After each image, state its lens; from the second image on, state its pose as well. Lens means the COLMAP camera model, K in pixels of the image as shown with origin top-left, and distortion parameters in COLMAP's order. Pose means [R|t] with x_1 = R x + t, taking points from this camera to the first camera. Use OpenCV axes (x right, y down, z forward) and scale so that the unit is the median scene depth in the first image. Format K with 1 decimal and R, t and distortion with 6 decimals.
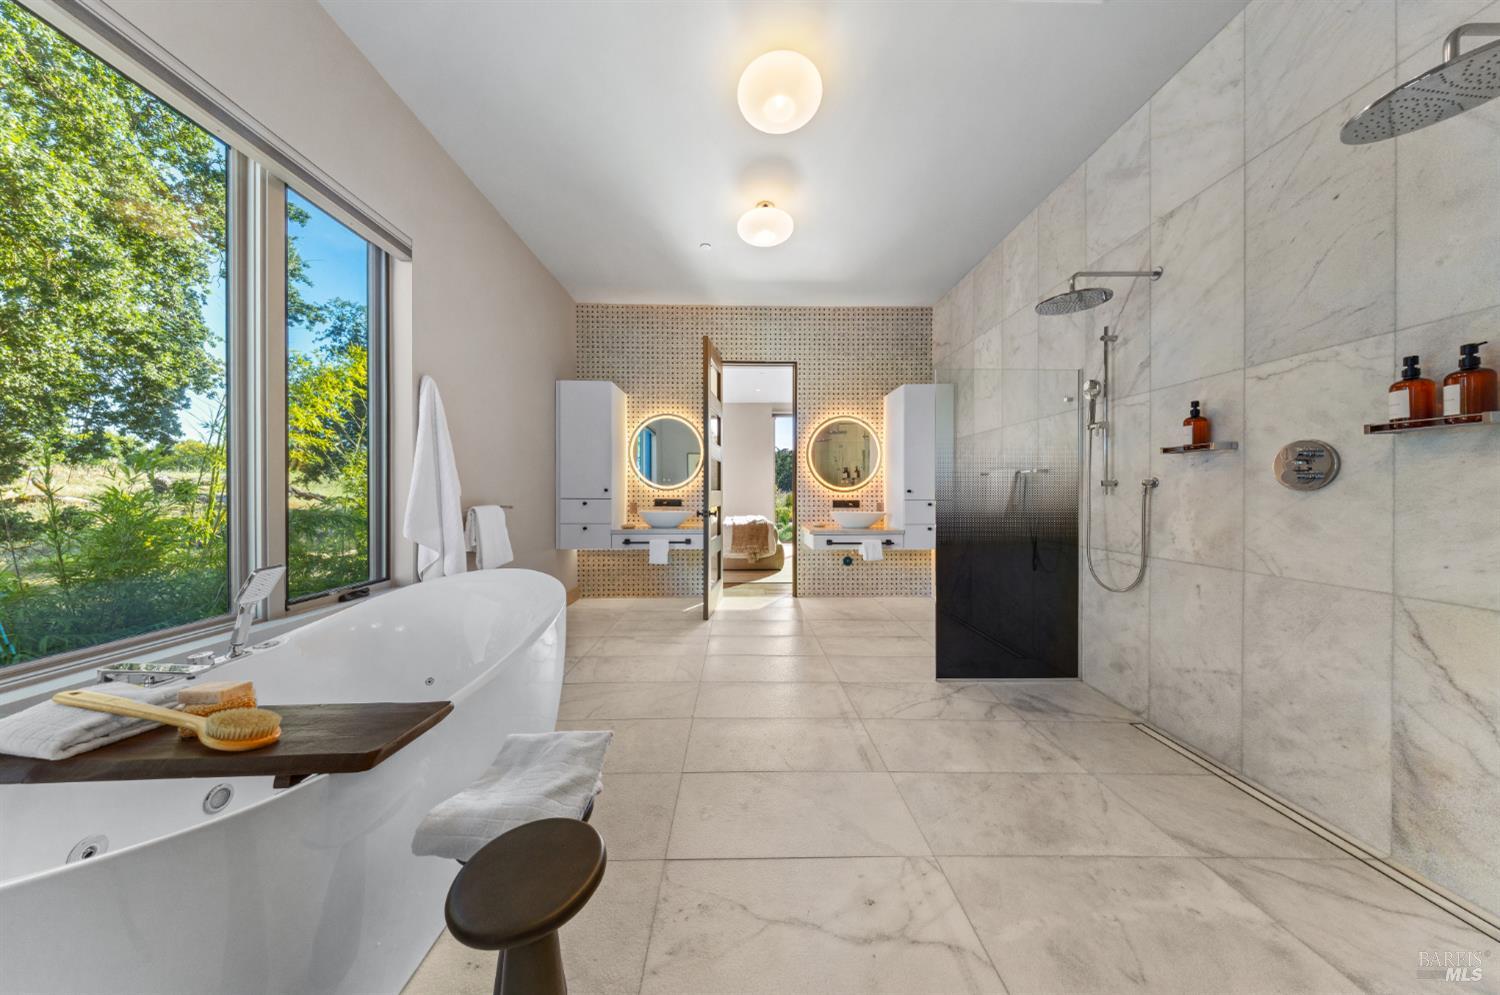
lens RADIAL K [[436.7, 0, 742.6], [0, 436.7, 493.9], [0, 0, 1]] dist [-0.000909, -0.000170]
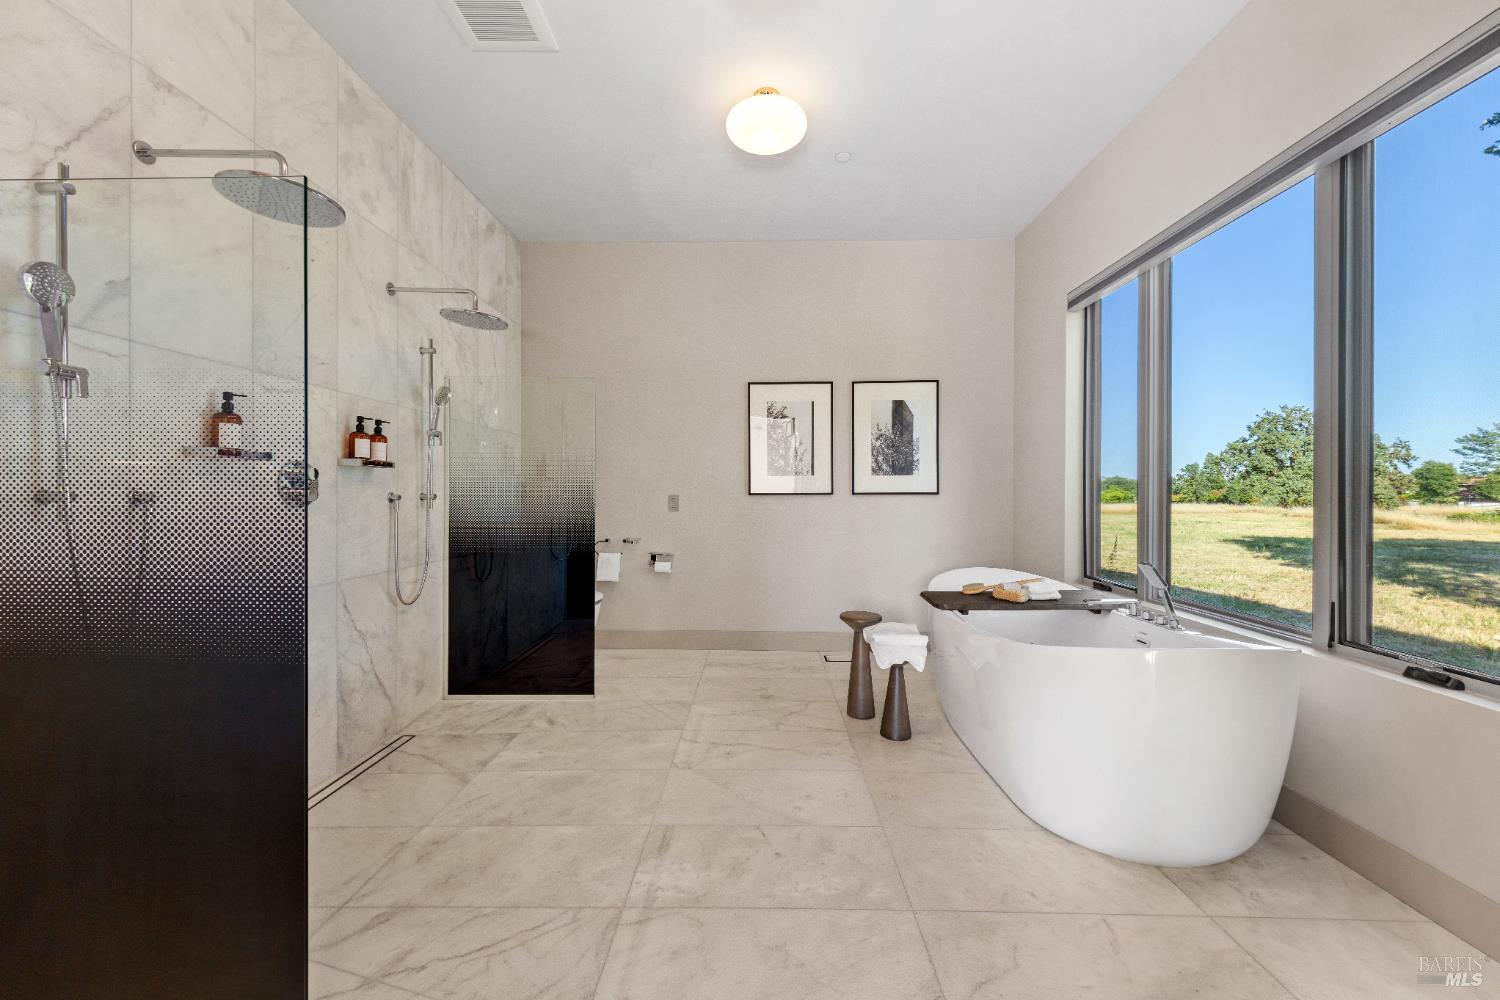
lens RADIAL K [[597.8, 0, 750.0], [0, 597.8, 500.0], [0, 0, 1]] dist [0.000195, 0.000007]
pose [[-0.999678, -0.001534, 0.025326, 0.080784], [-0.001297, 0.999955, 0.009386, -0.029296], [-0.025339, 0.009350, -0.999635, 1.723797]]
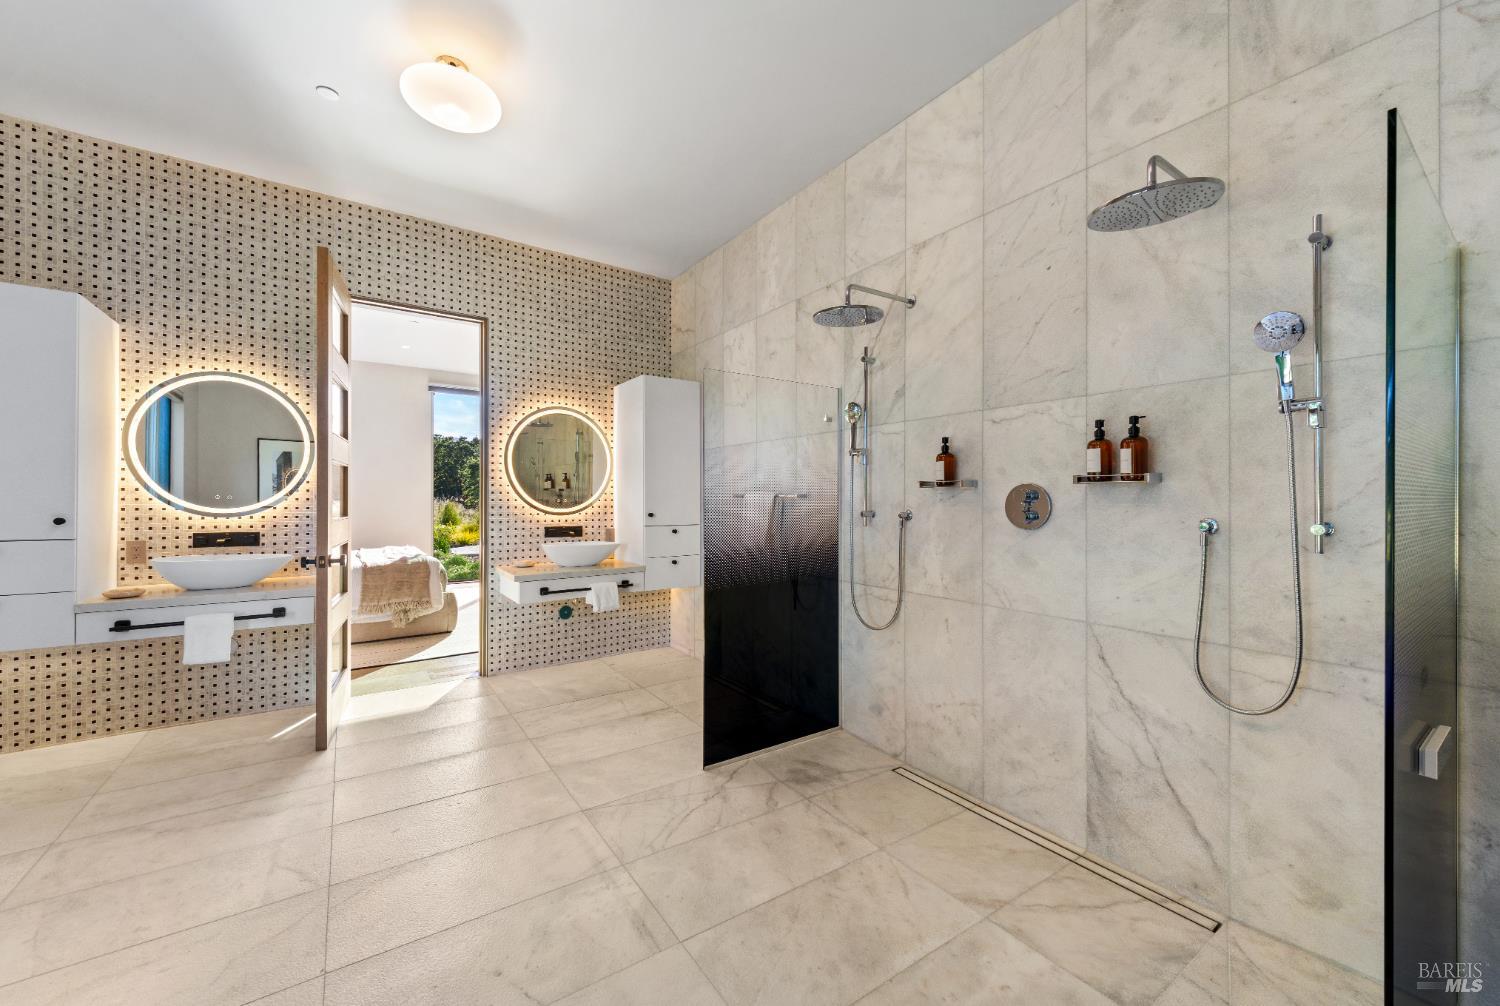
lens RADIAL K [[568.6, 0, 739.0], [0, 568.6, 499.8], [0, 0, 1]] dist [0.029941, -0.017259]
pose [[0.833673, 0.004561, 0.552240, -0.076316], [-0.002204, 0.999985, -0.004932, -0.051802], [-0.552254, 0.002895, 0.833671, 0.140800]]
